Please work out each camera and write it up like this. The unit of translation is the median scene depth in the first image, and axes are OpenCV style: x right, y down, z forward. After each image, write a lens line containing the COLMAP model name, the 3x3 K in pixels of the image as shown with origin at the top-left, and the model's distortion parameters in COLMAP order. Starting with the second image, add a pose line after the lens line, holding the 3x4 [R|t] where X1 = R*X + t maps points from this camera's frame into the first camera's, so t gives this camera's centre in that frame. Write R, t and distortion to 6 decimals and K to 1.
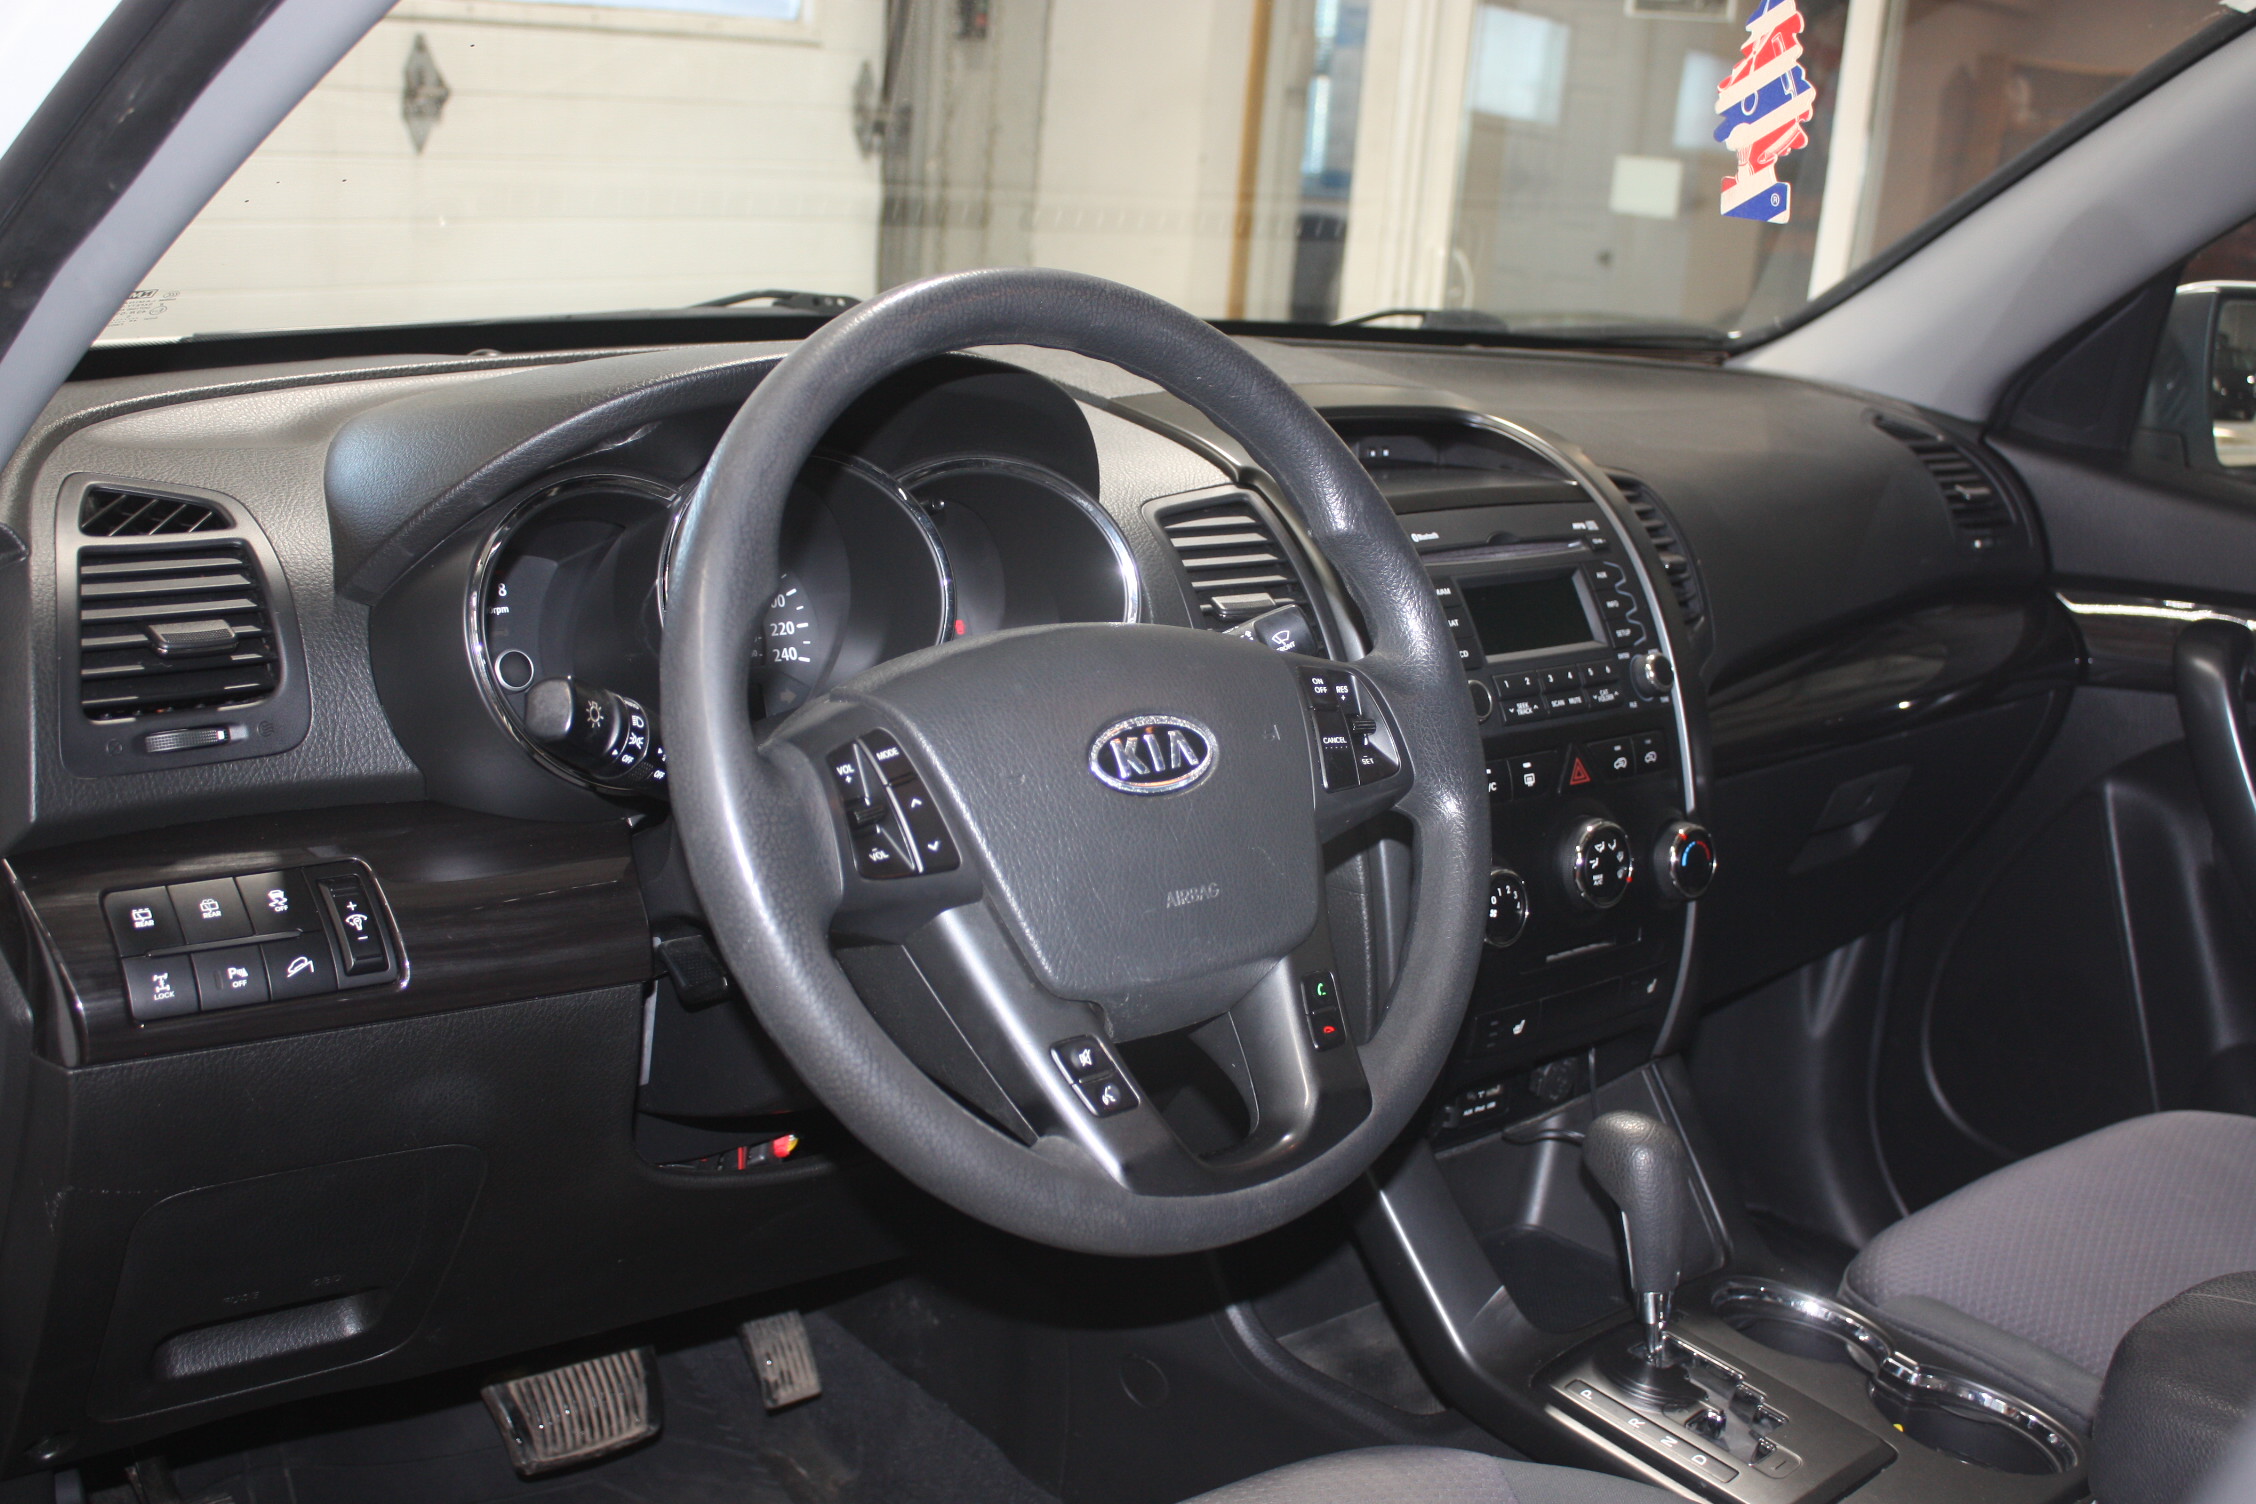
lens RADIAL K [[2554.1, 0, 1128.7], [0, 2554.1, 748.5], [0, 0, 1]] dist [0.011361, 0.000000]
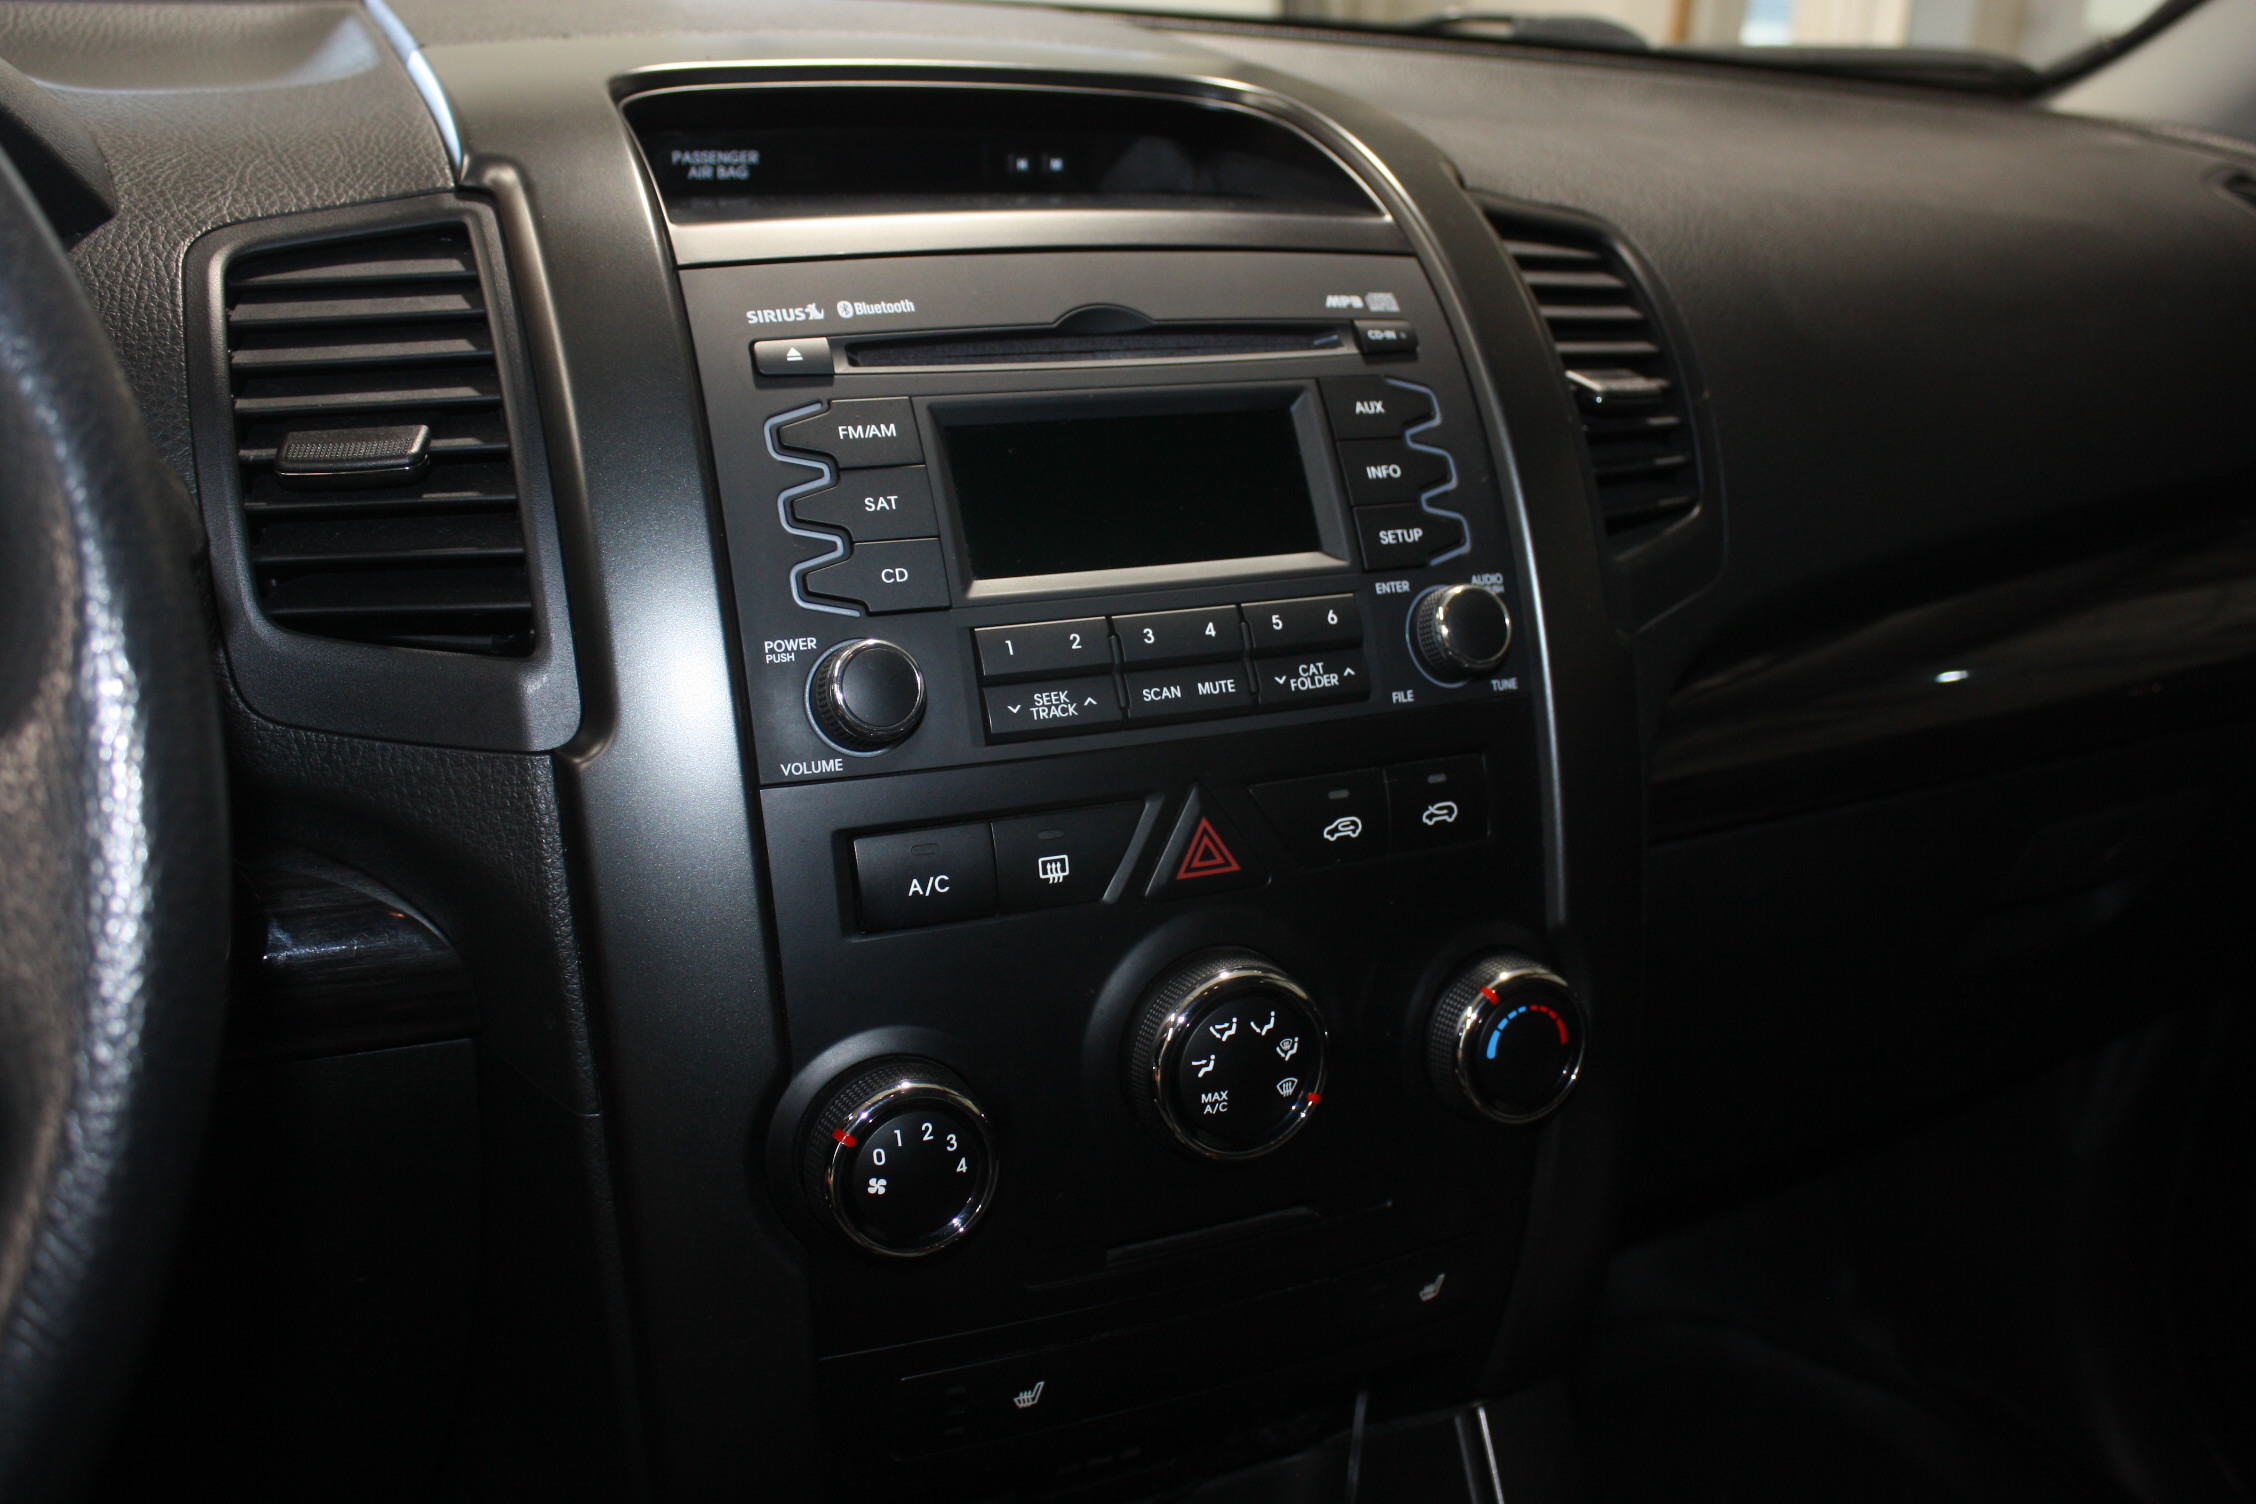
lens RADIAL K [[2115.8, 0, 1126.3], [0, 2115.8, 752.3], [0, 0, 1]] dist [-0.089274, 0.000000]
pose [[0.956198, 0.068960, -0.284483, 0.260109], [-0.044782, 0.994876, 0.090643, -0.039437], [0.289276, -0.073933, 0.954386, 0.633336]]
